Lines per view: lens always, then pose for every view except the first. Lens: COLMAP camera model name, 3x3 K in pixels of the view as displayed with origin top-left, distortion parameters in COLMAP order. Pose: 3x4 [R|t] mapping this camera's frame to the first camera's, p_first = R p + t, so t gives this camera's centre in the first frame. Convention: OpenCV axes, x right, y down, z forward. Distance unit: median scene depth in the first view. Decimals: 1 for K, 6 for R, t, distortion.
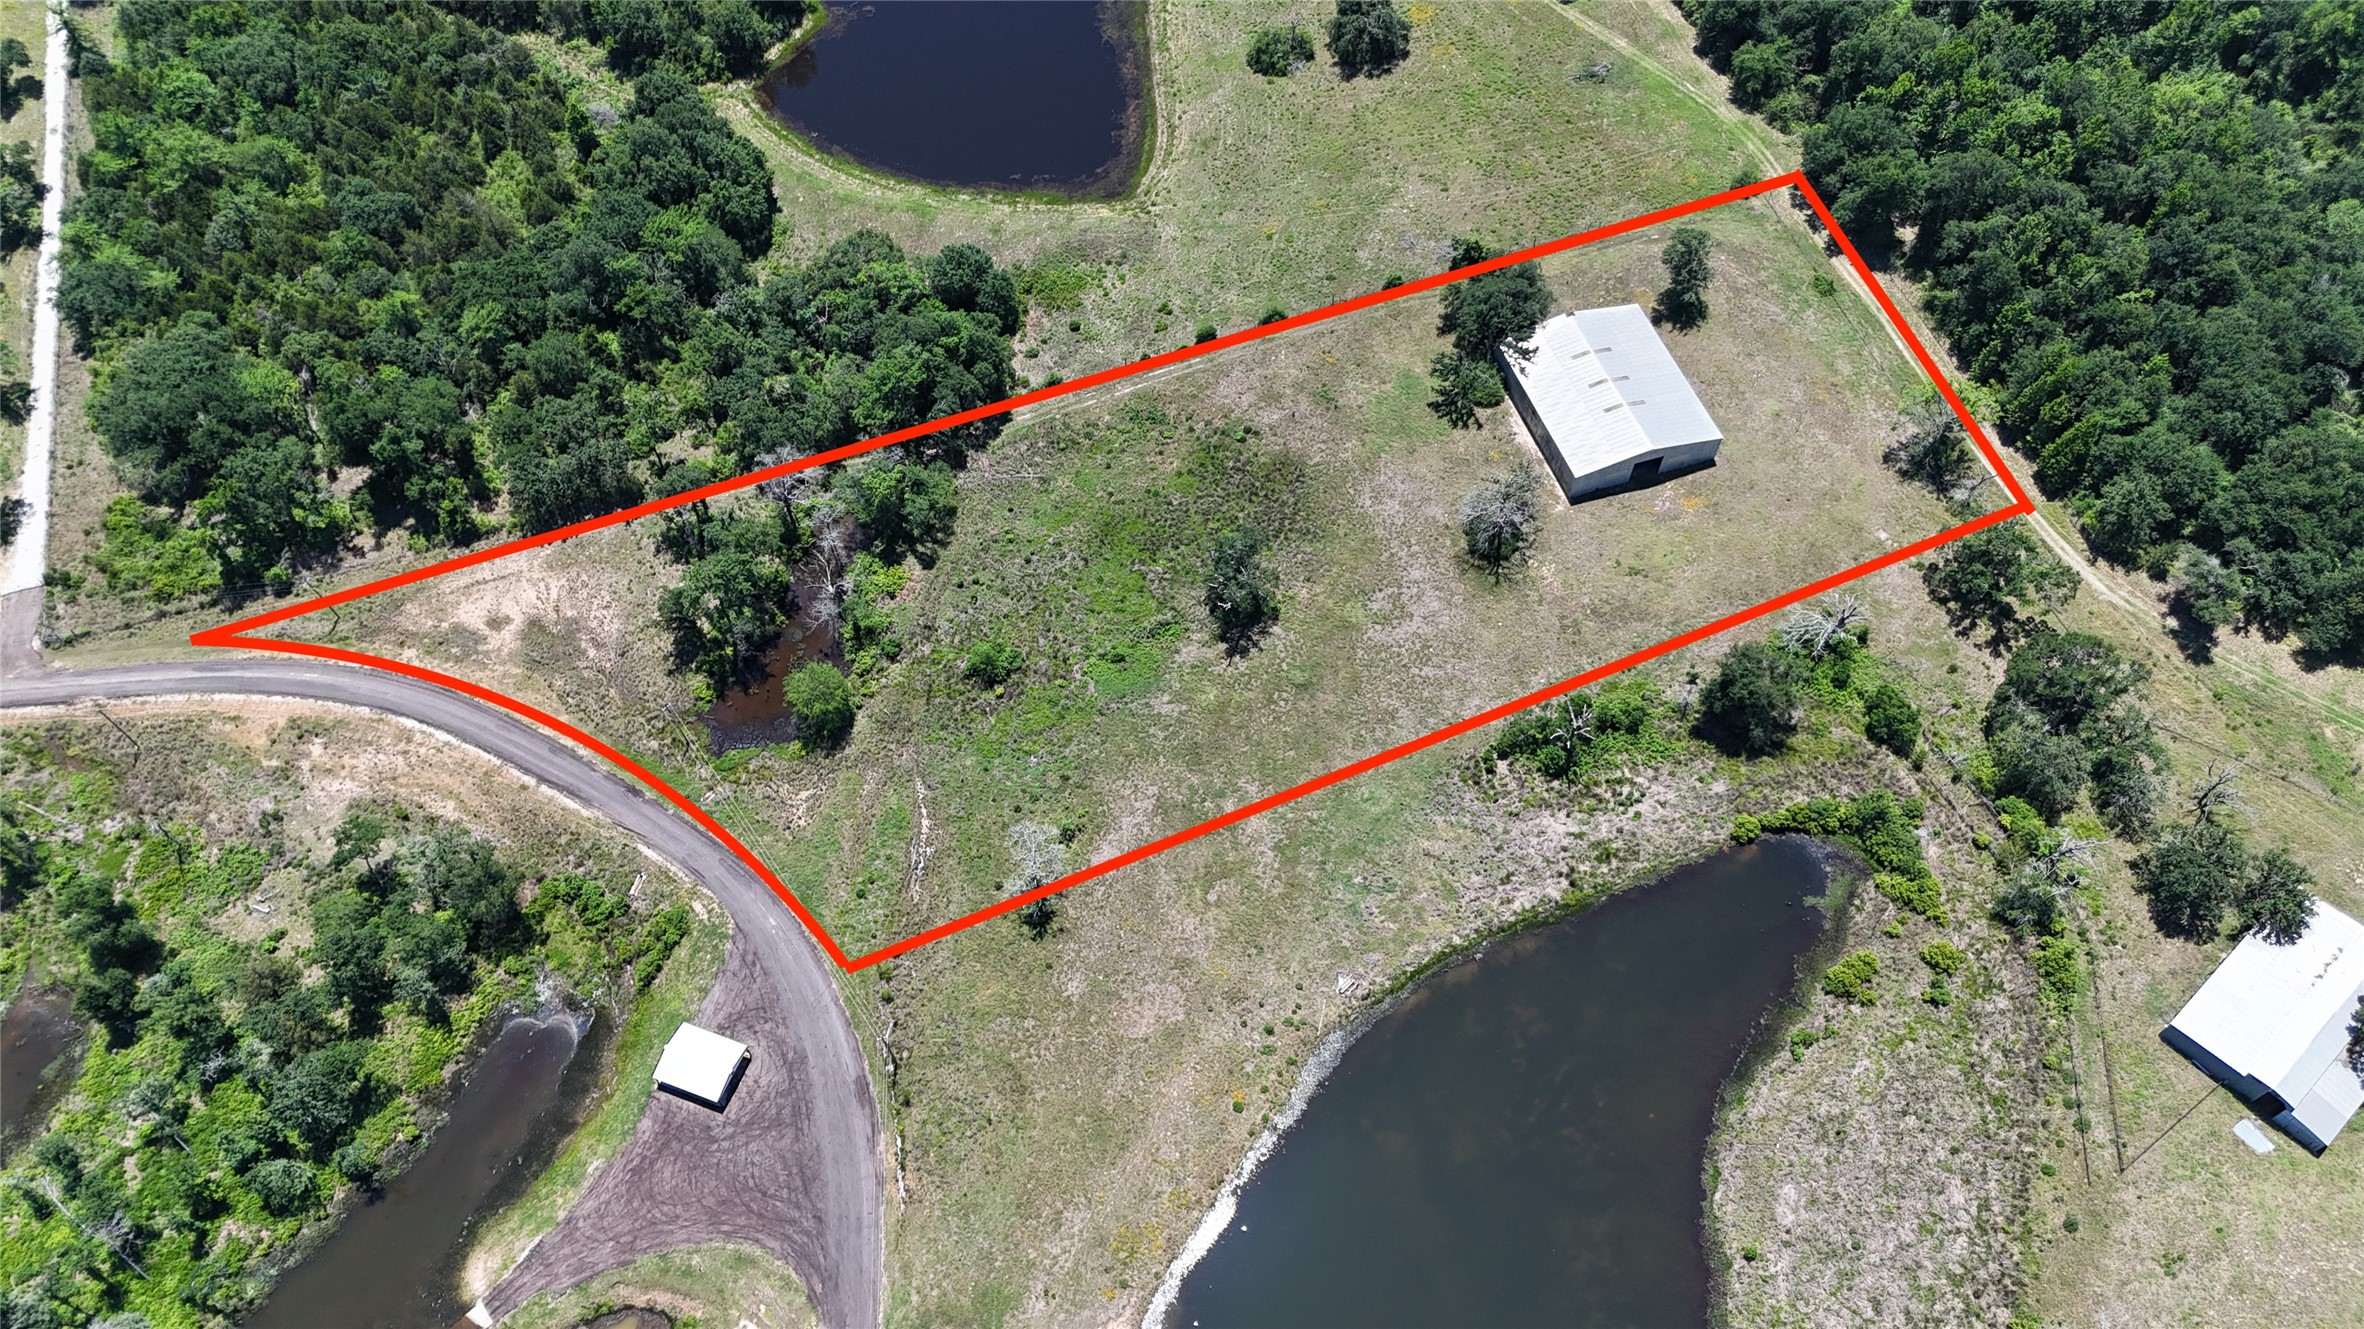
lens RADIAL K [[1725.0, 0, 1192.2], [0, 1725.0, 663.4], [0, 0, 1]] dist [0.074871, -0.082966]
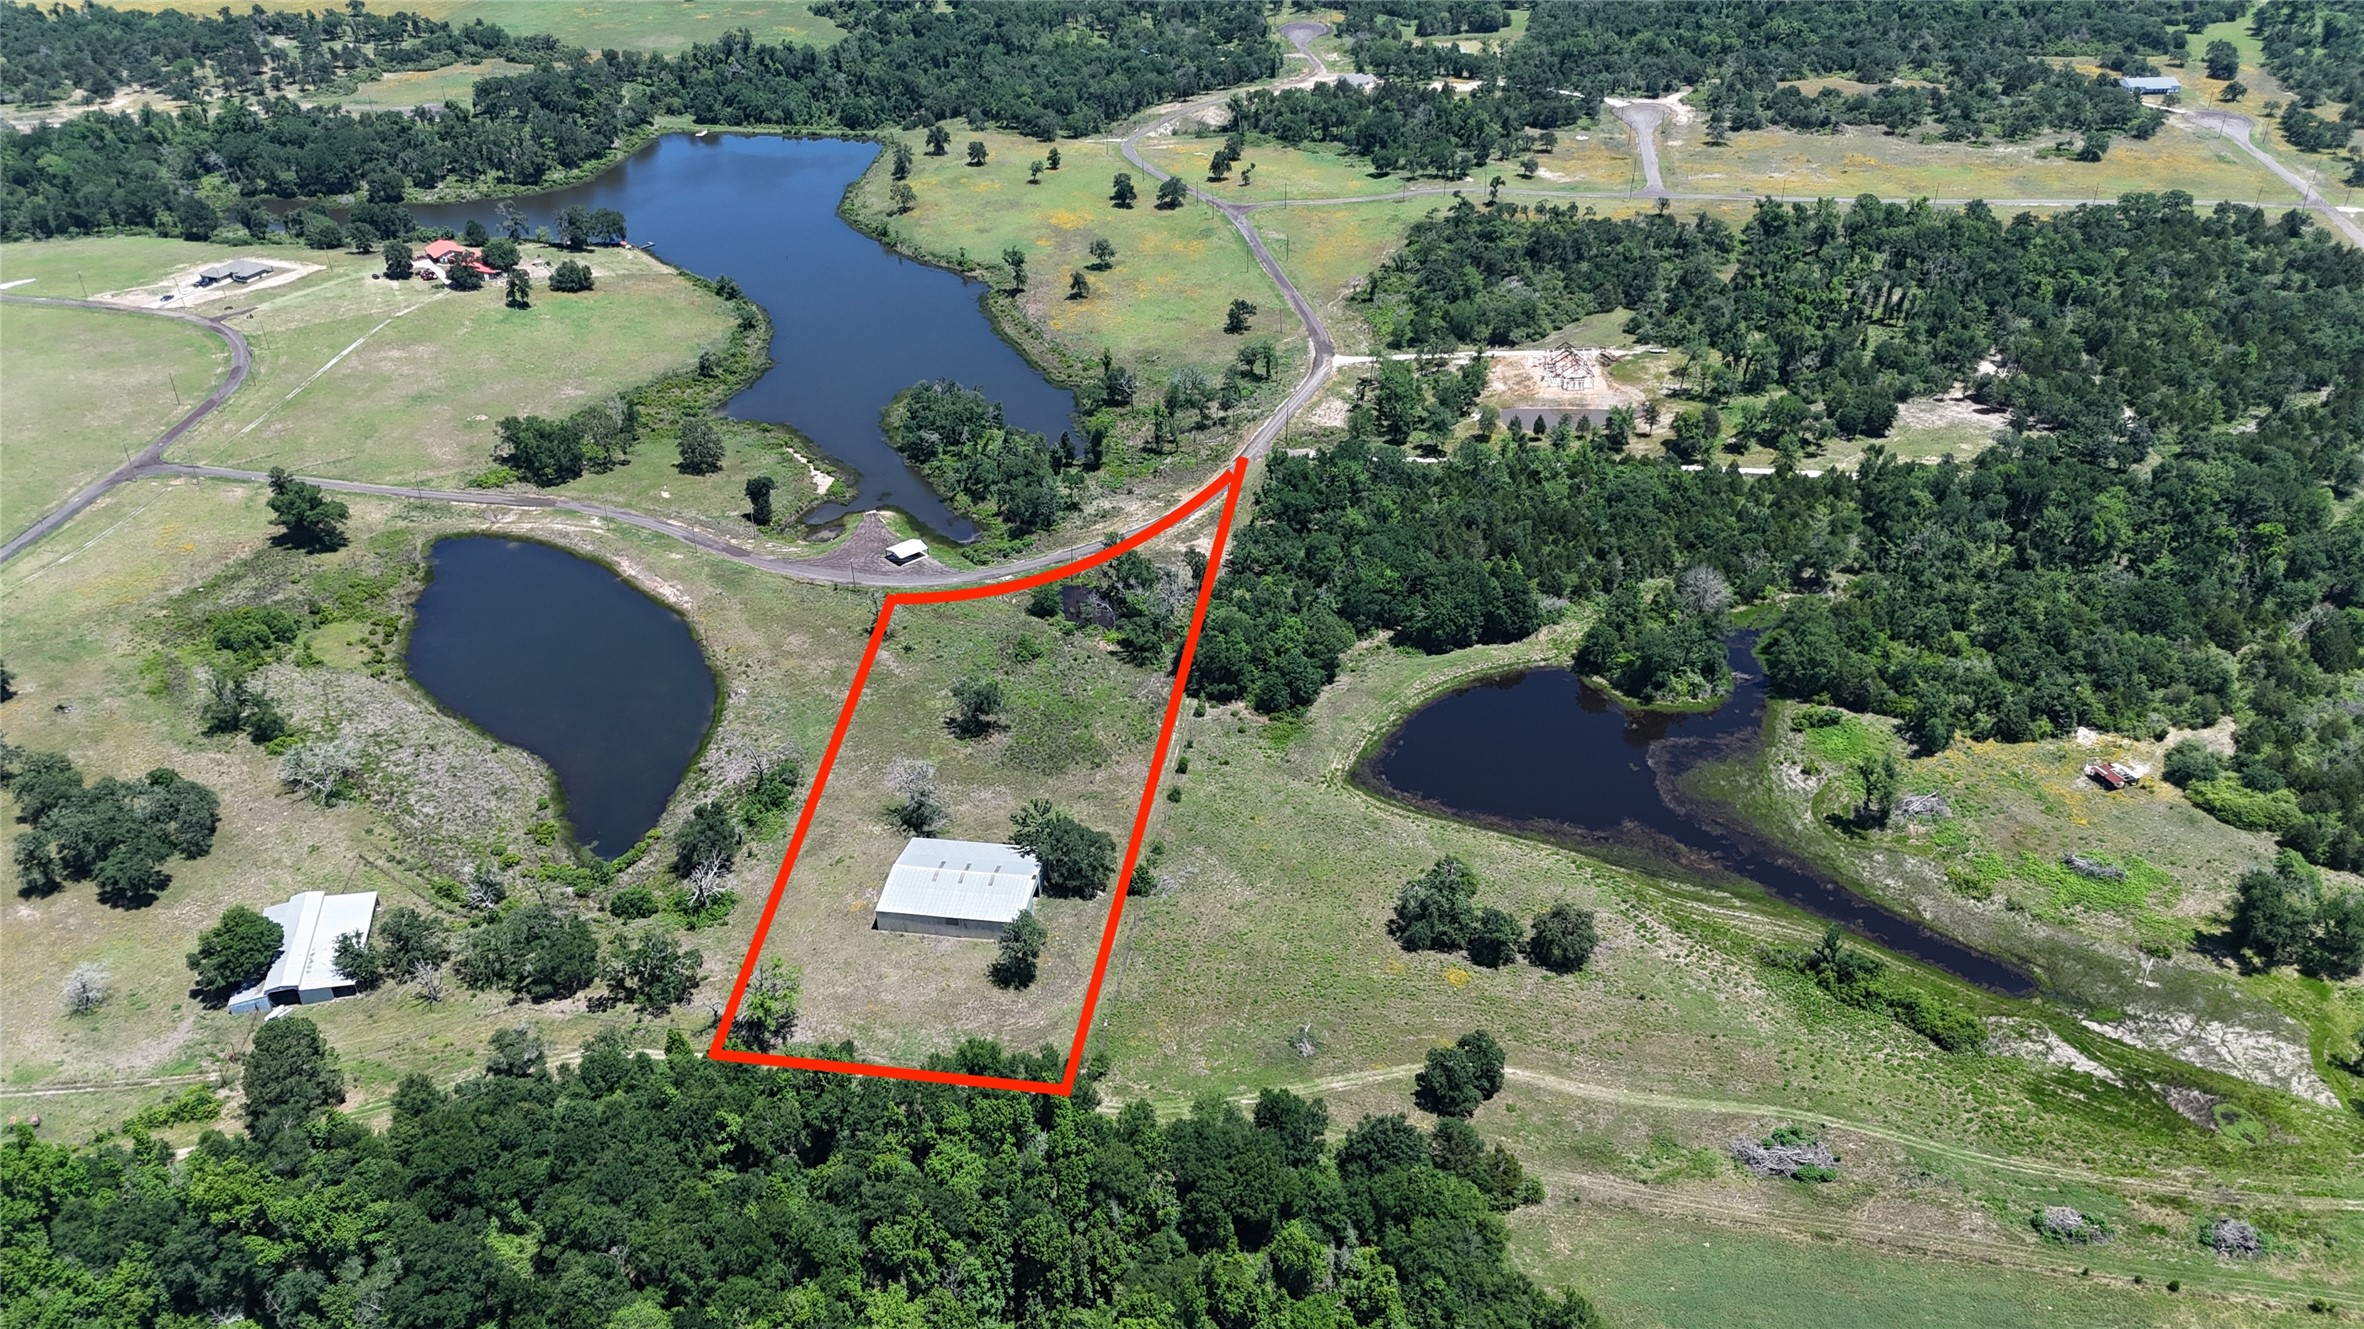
lens RADIAL K [[1733.3, 0, 1182.0], [0, 1733.3, 664.5], [0, 0, 1]] dist [0.059815, -0.068871]
pose [[-0.463488, 0.470041, -0.751159, 1.103502], [-0.734388, 0.270587, 0.622460, -1.172719], [0.495836, 0.840145, 0.219779, 0.688687]]
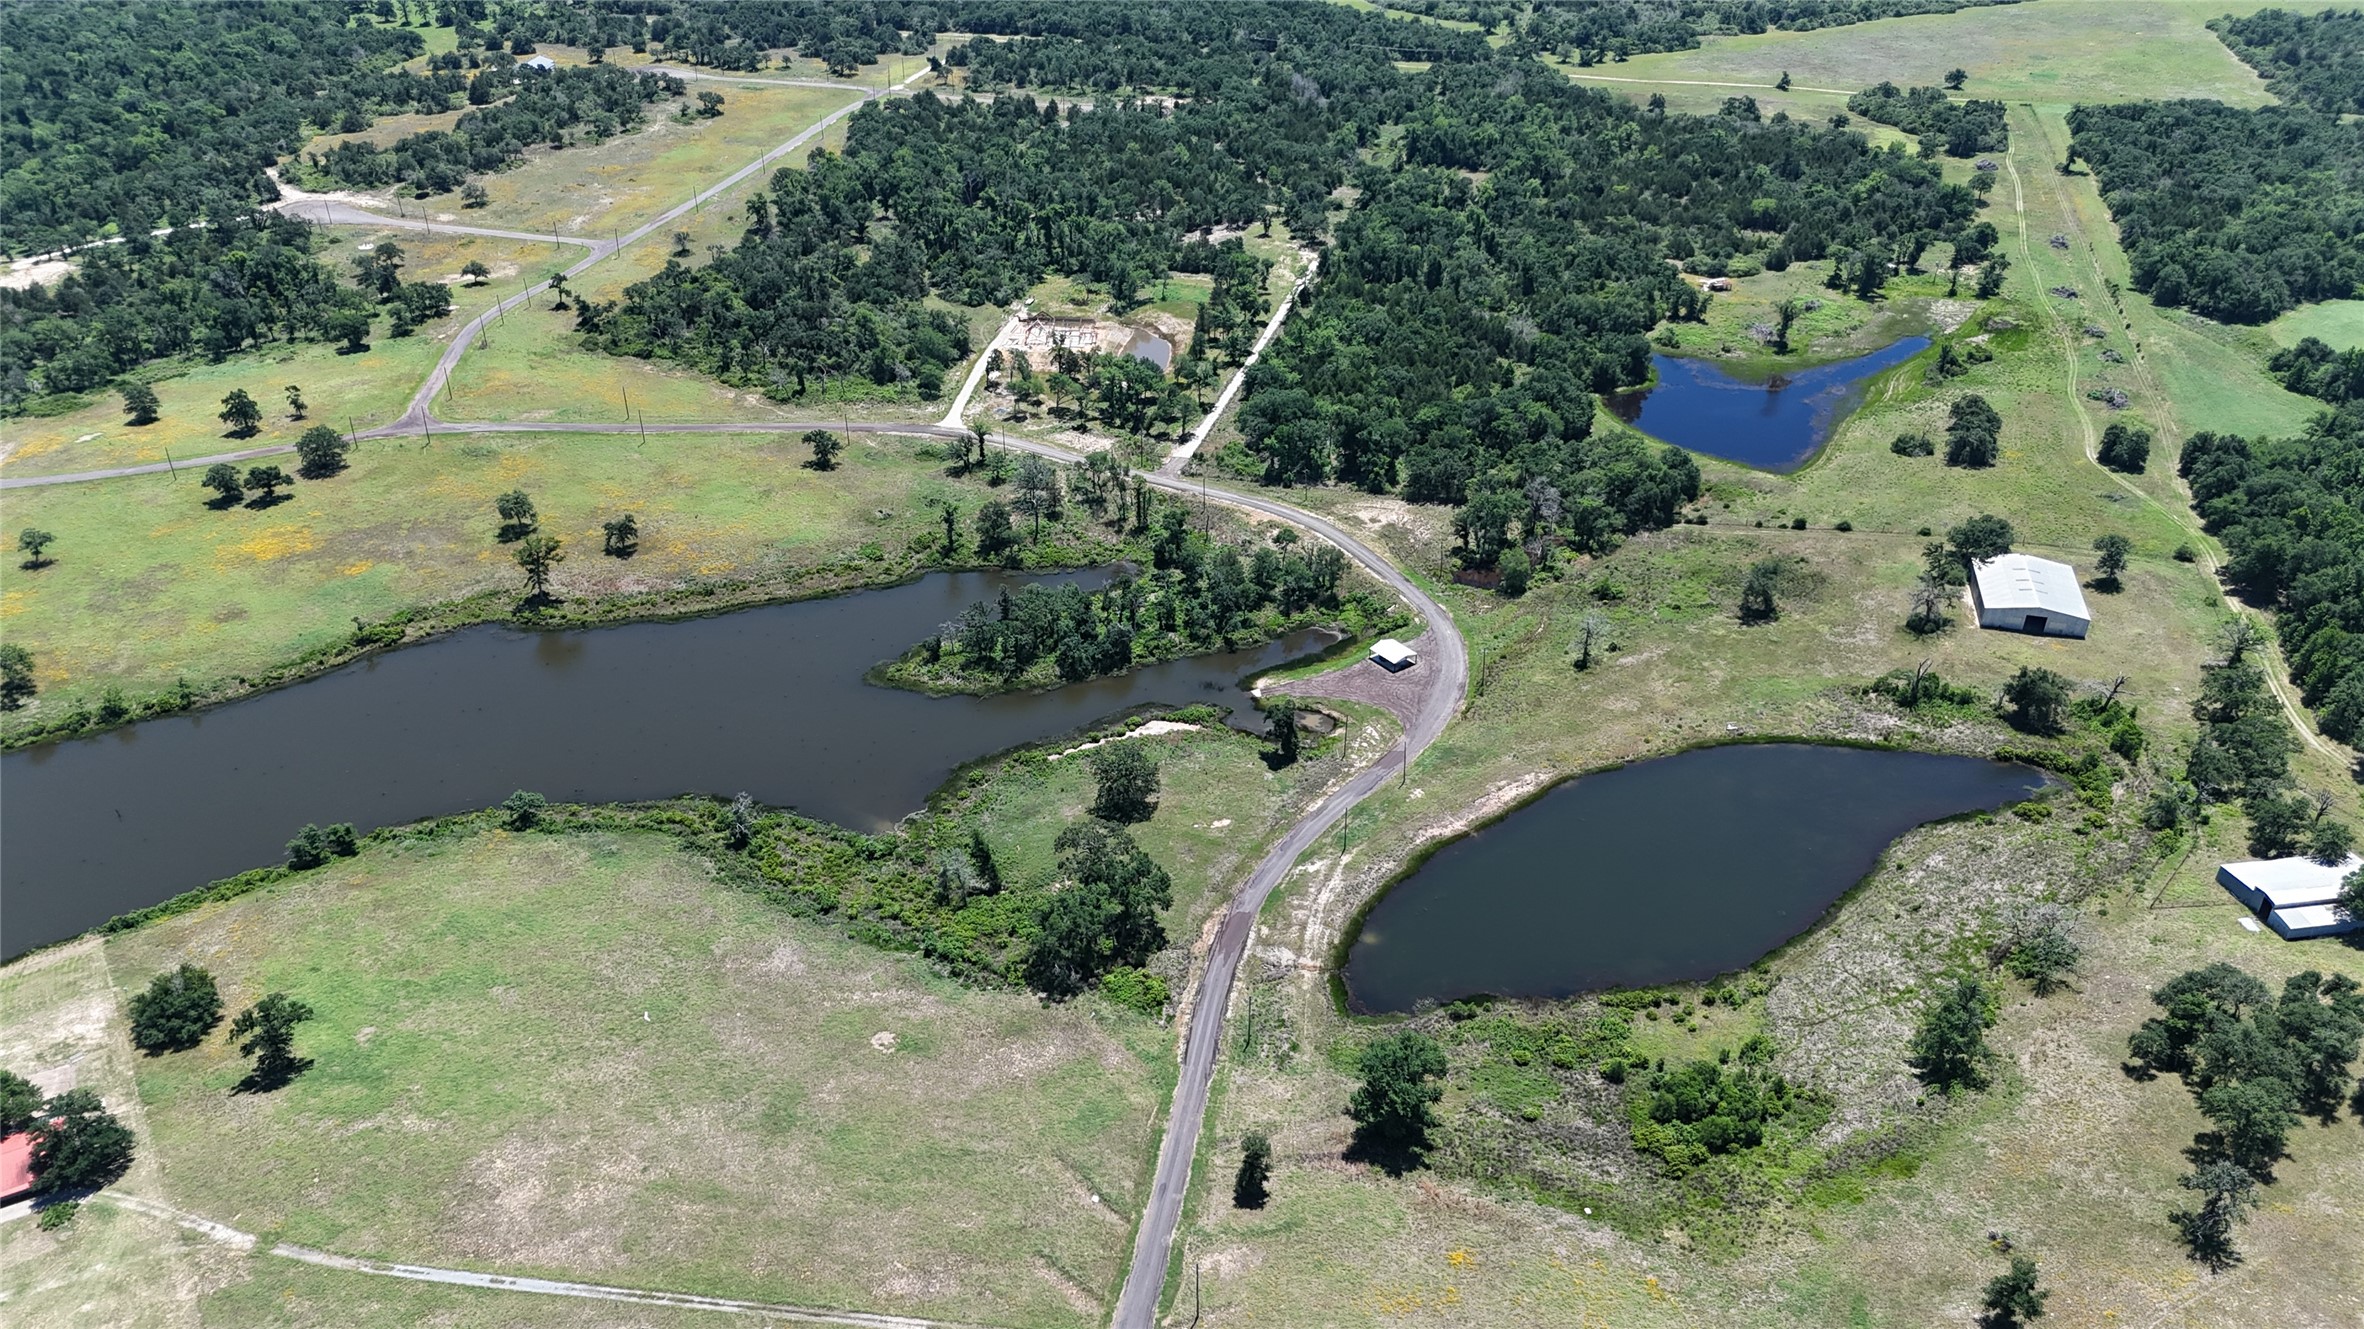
lens RADIAL K [[1733.3, 0, 1182.0], [0, 1733.3, 664.5], [0, 0, 1]] dist [0.059815, -0.068871]
pose [[0.836571, 0.284941, -0.467930, 0.379949], [-0.462177, 0.825676, -0.323498, 0.847048], [0.294181, 0.486896, 0.822429, -0.593261]]
